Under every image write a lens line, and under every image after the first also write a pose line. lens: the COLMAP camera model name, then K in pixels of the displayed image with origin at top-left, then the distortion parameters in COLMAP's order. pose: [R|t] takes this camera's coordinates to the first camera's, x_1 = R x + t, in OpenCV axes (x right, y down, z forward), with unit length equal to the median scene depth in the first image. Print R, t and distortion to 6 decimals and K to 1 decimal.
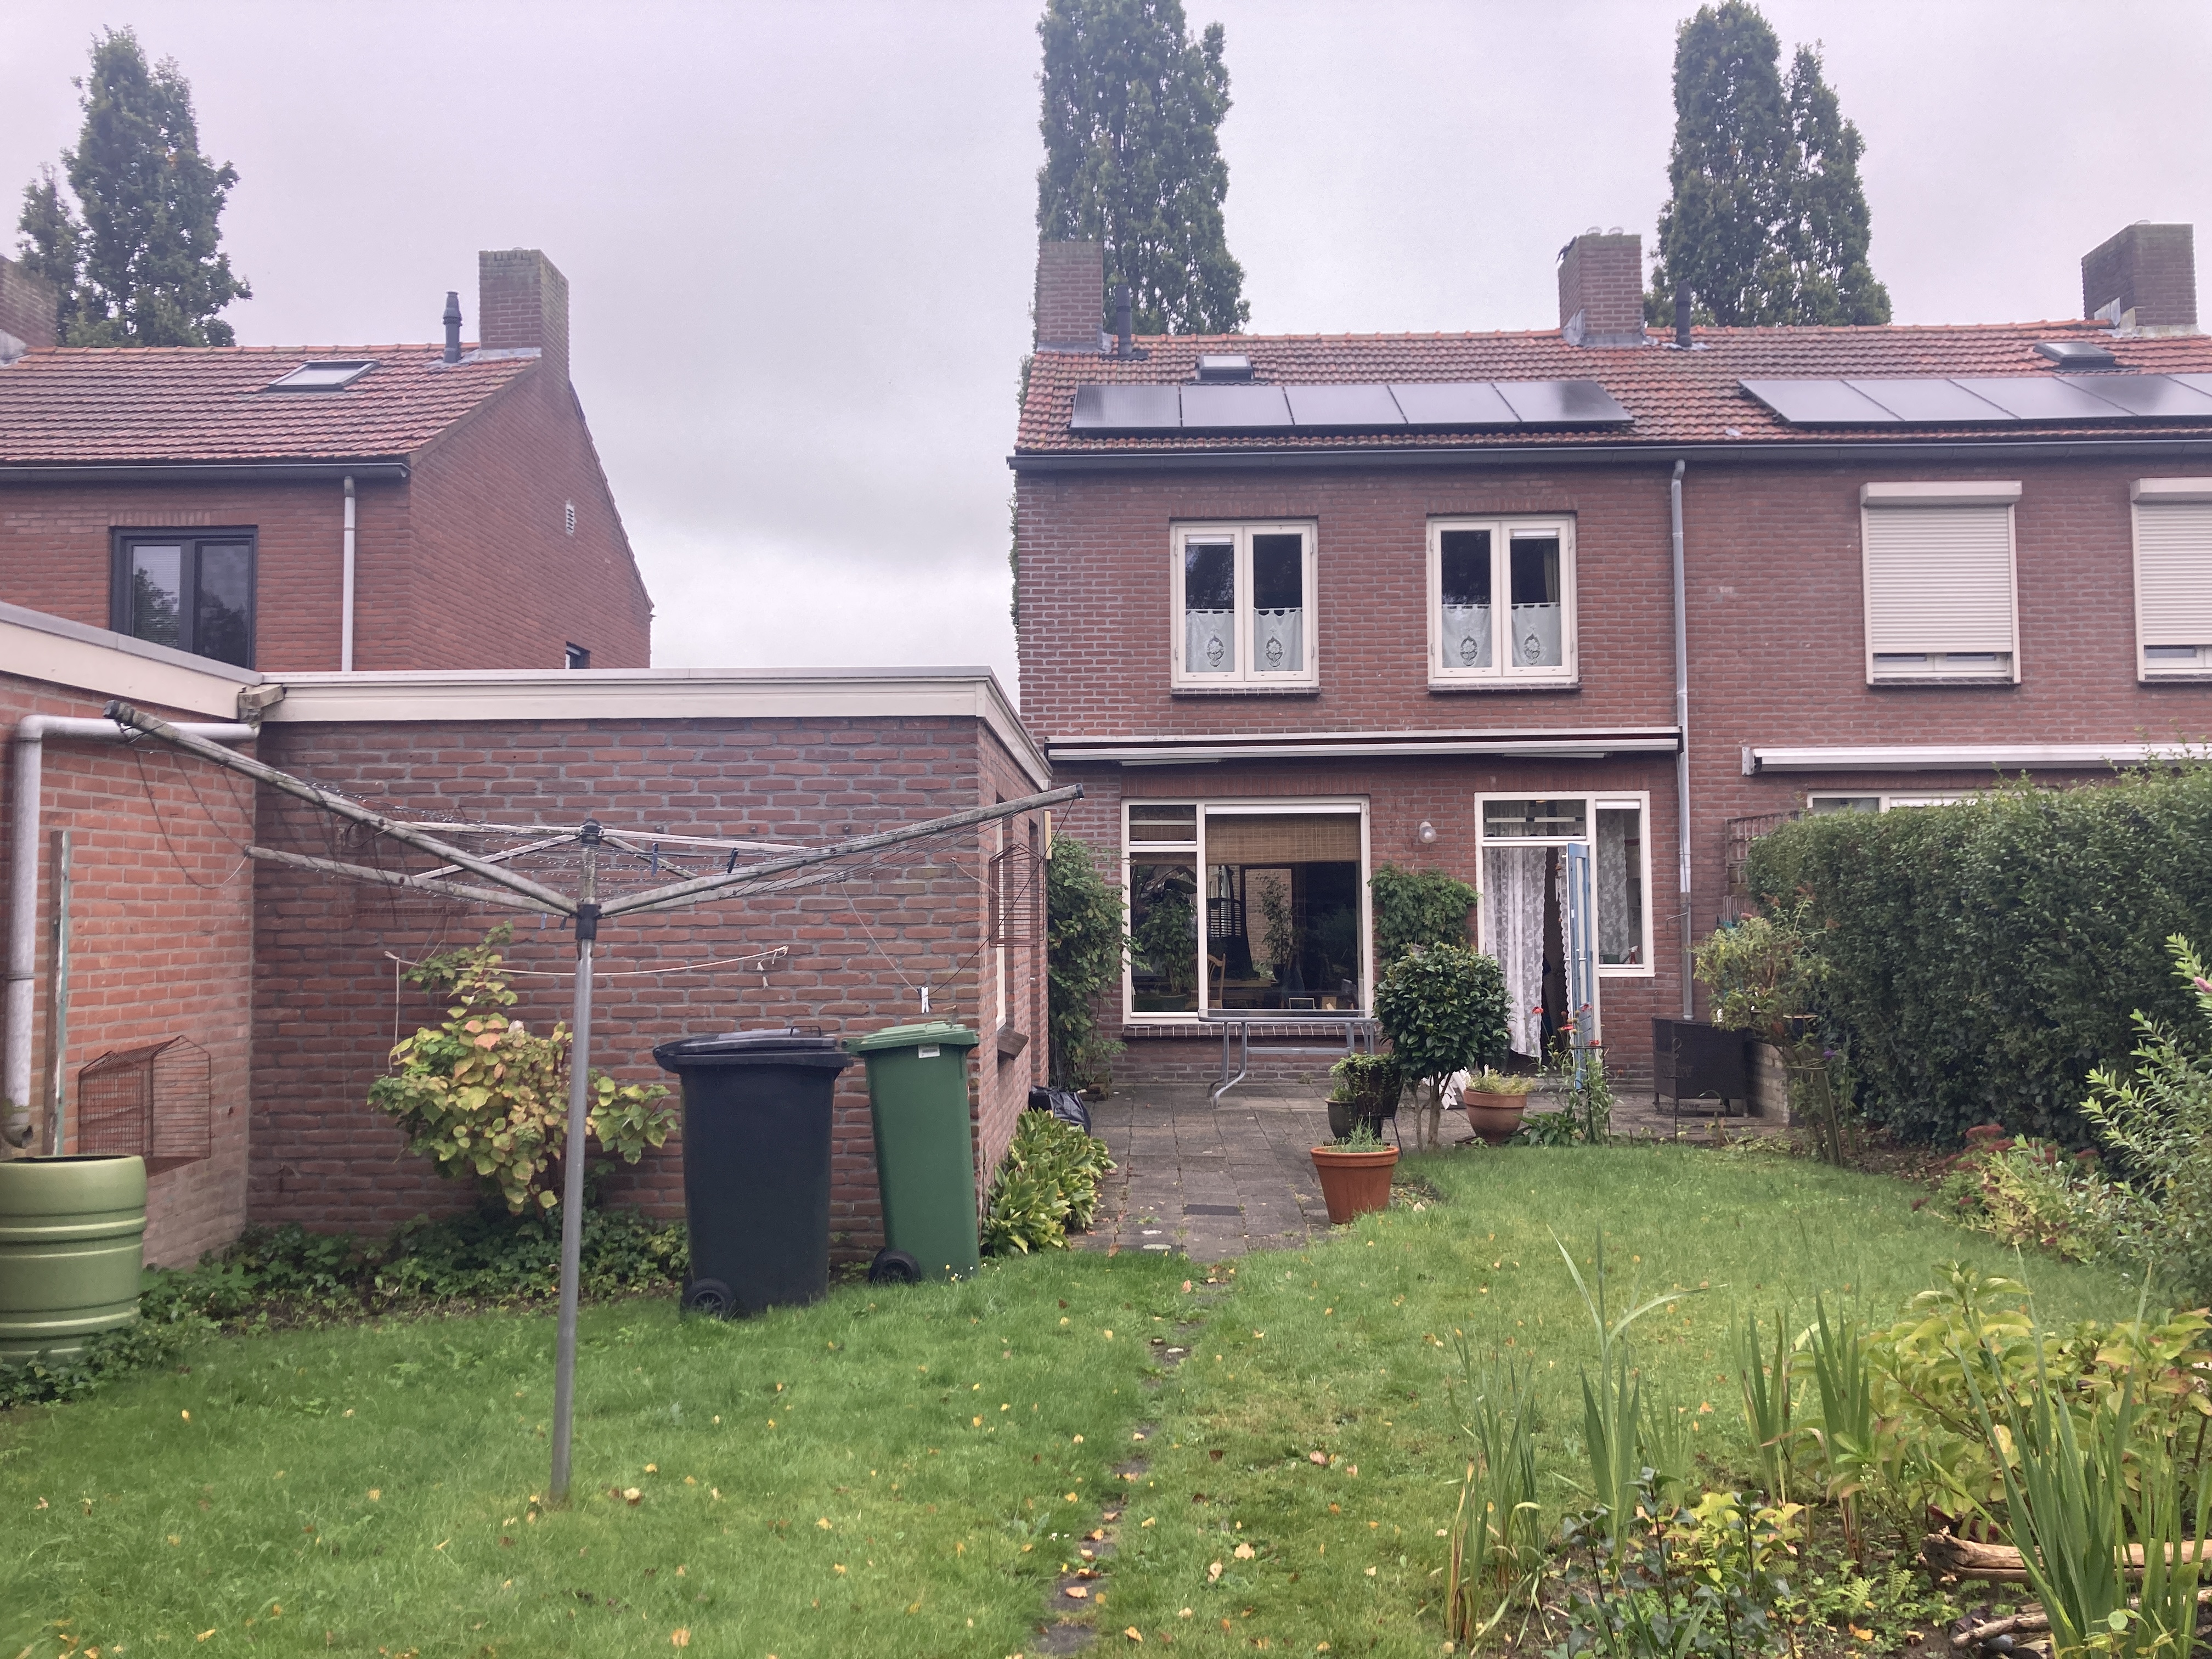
lens RADIAL K [[1832.1, 0, 1110.3], [0, 1832.1, 786.3], [0, 0, 1]] dist [0.006919, 0.002093]
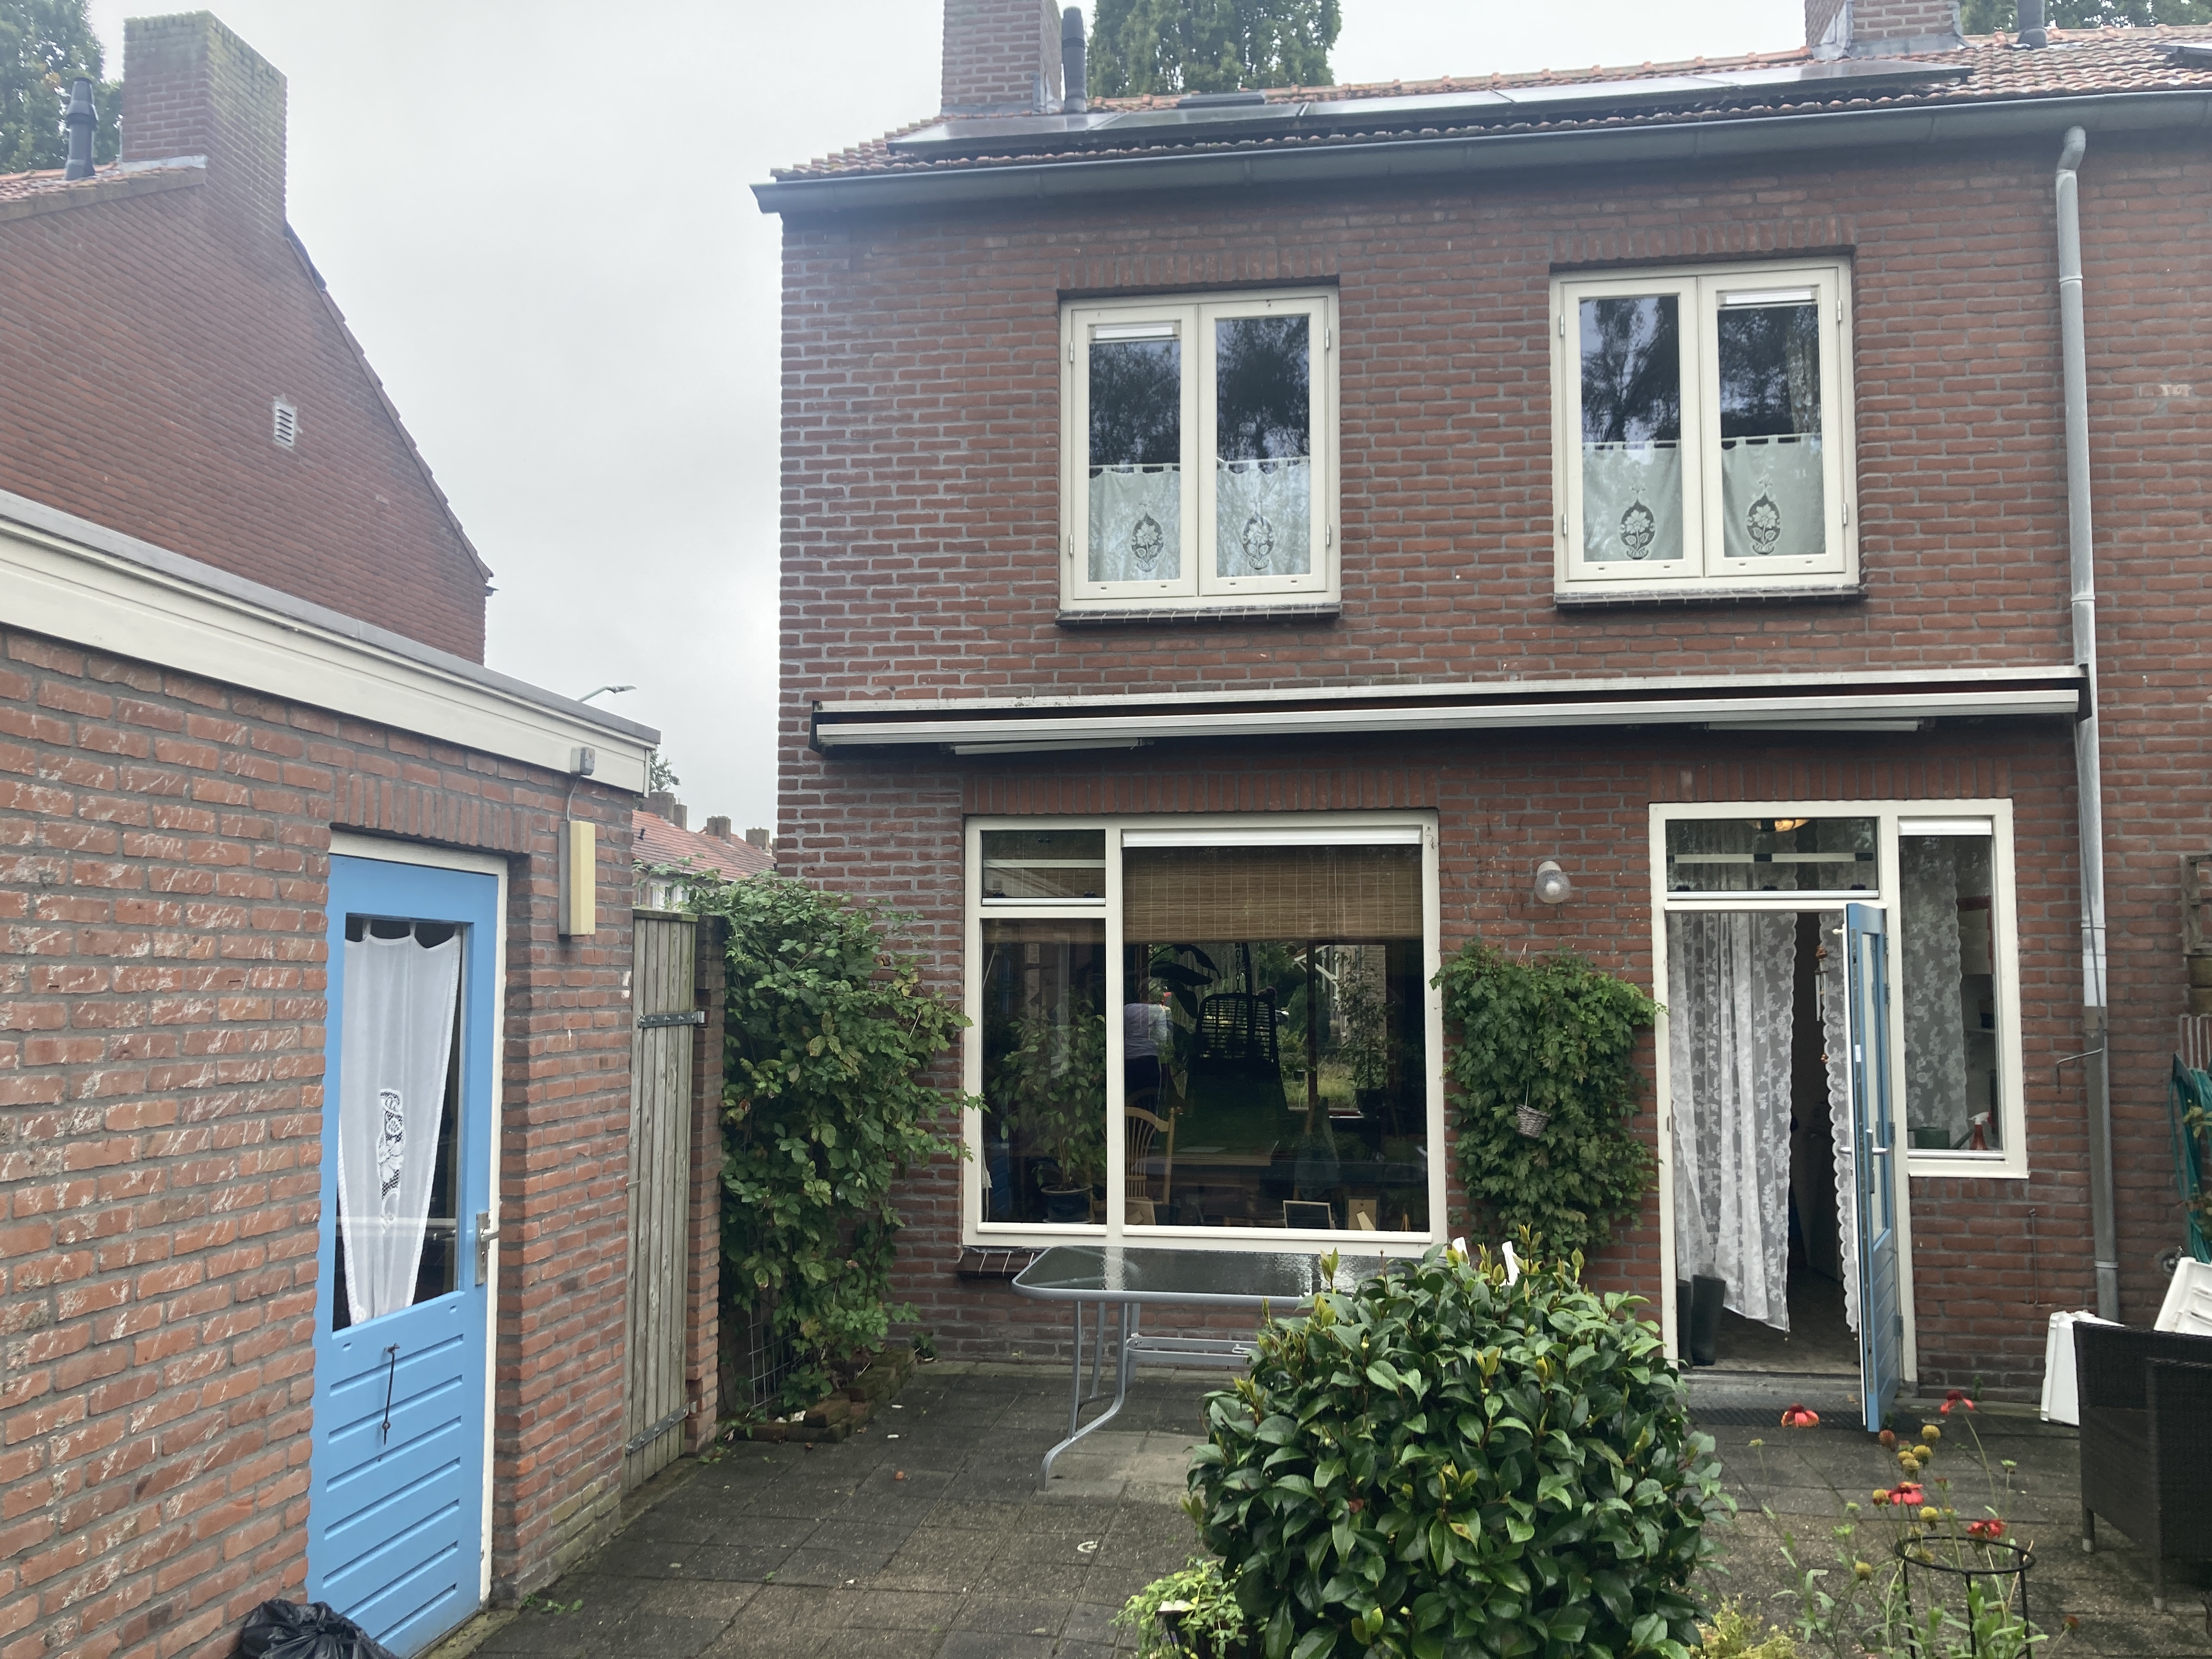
lens RADIAL K [[1798.1, 0, 1093.8], [0, 1798.1, 836.6], [0, 0, 1]] dist [-0.003920, 0.009584]
pose [[0.992051, -0.001758, -0.125821, 0.108690], [0.000526, 0.999952, -0.009827, 0.017208], [0.125832, 0.009683, 0.992004, 0.486206]]
